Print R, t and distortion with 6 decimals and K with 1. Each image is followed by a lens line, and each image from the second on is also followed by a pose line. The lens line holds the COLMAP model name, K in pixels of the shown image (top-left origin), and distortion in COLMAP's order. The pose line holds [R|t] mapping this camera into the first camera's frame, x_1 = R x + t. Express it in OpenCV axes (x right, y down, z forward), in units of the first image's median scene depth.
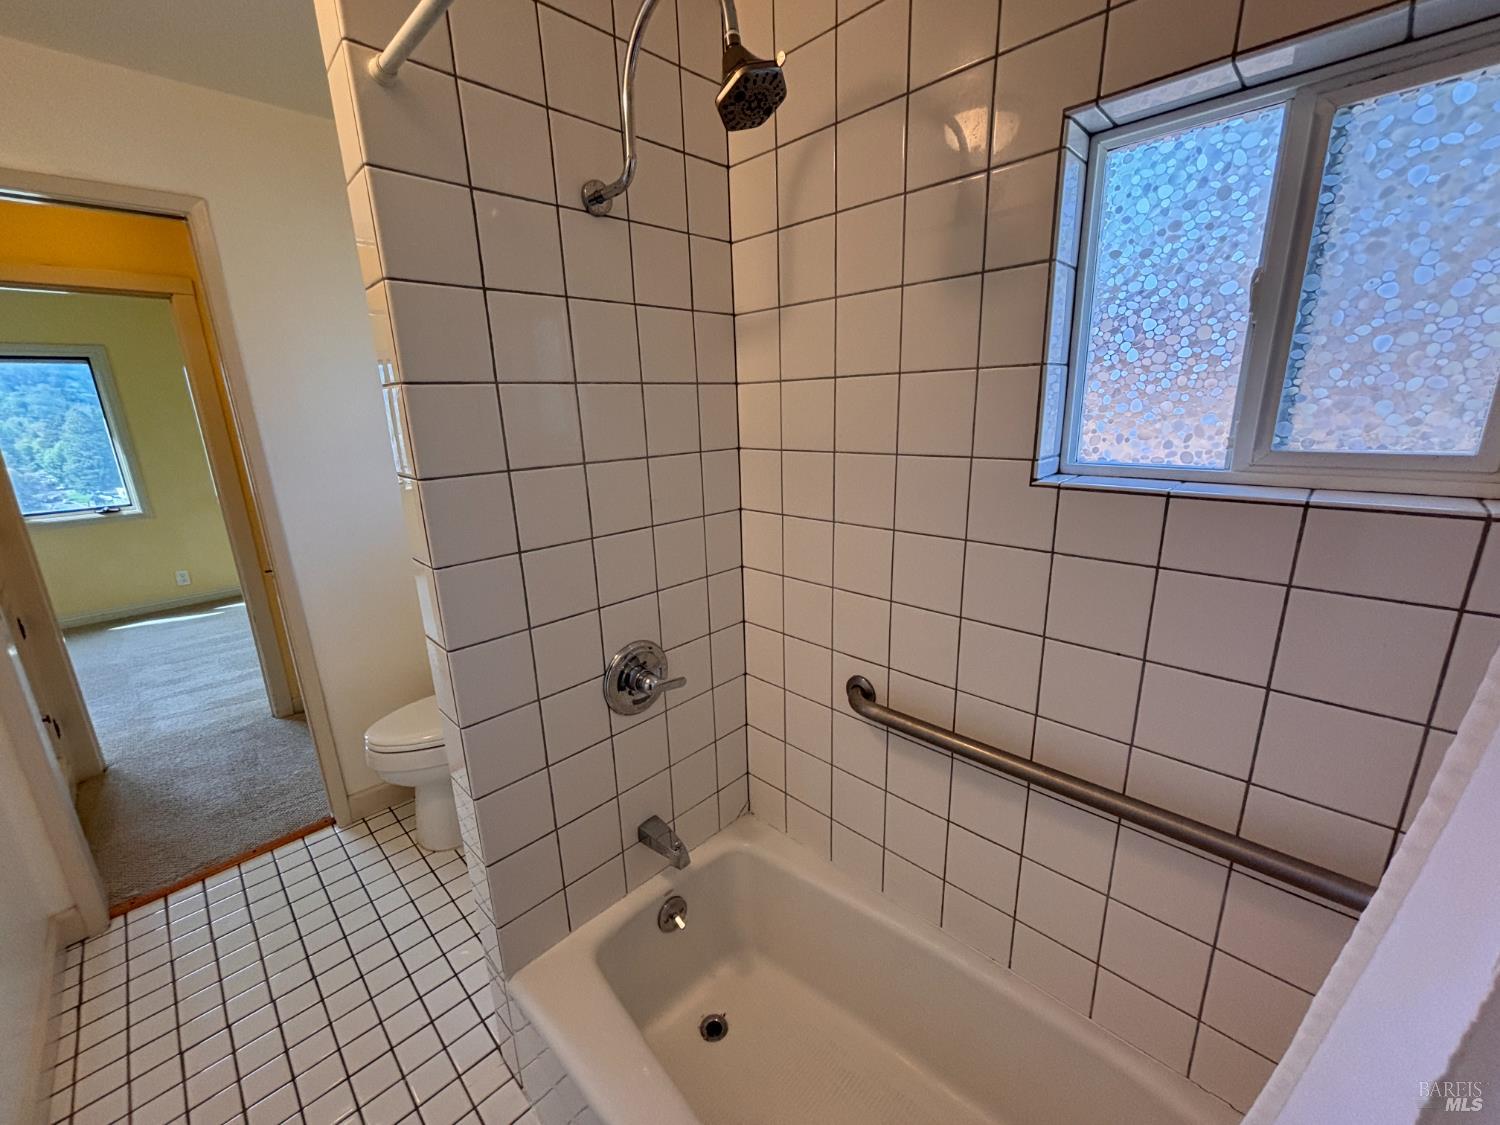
lens RADIAL K [[603.9, 0, 750.0], [0, 603.9, 562.5], [0, 0, 1]] dist [-0.000057, -0.000511]
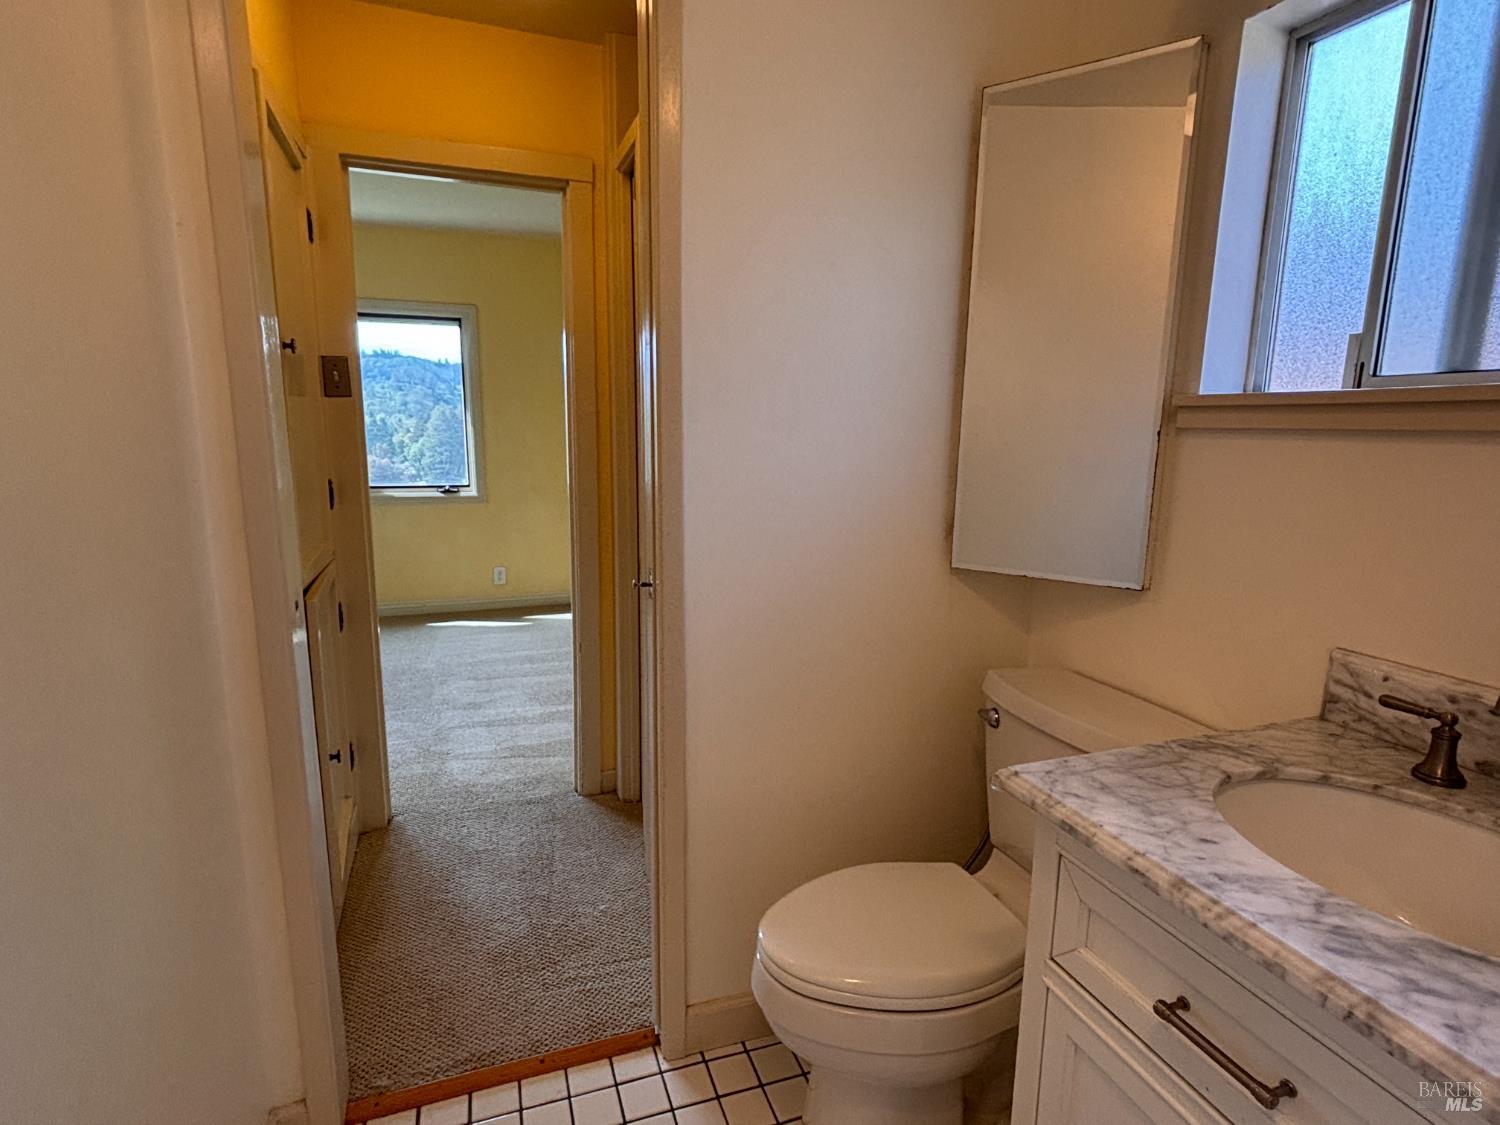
lens RADIAL K [[779.0, 0, 750.0], [0, 779.0, 562.5], [0, 0, 1]] dist [0.000977, -0.000094]
pose [[0.898926, 0.114550, -0.422860, -0.257022], [-0.148113, 0.987841, -0.047261, 0.008196], [0.412304, 0.105115, 0.904962, 0.240395]]
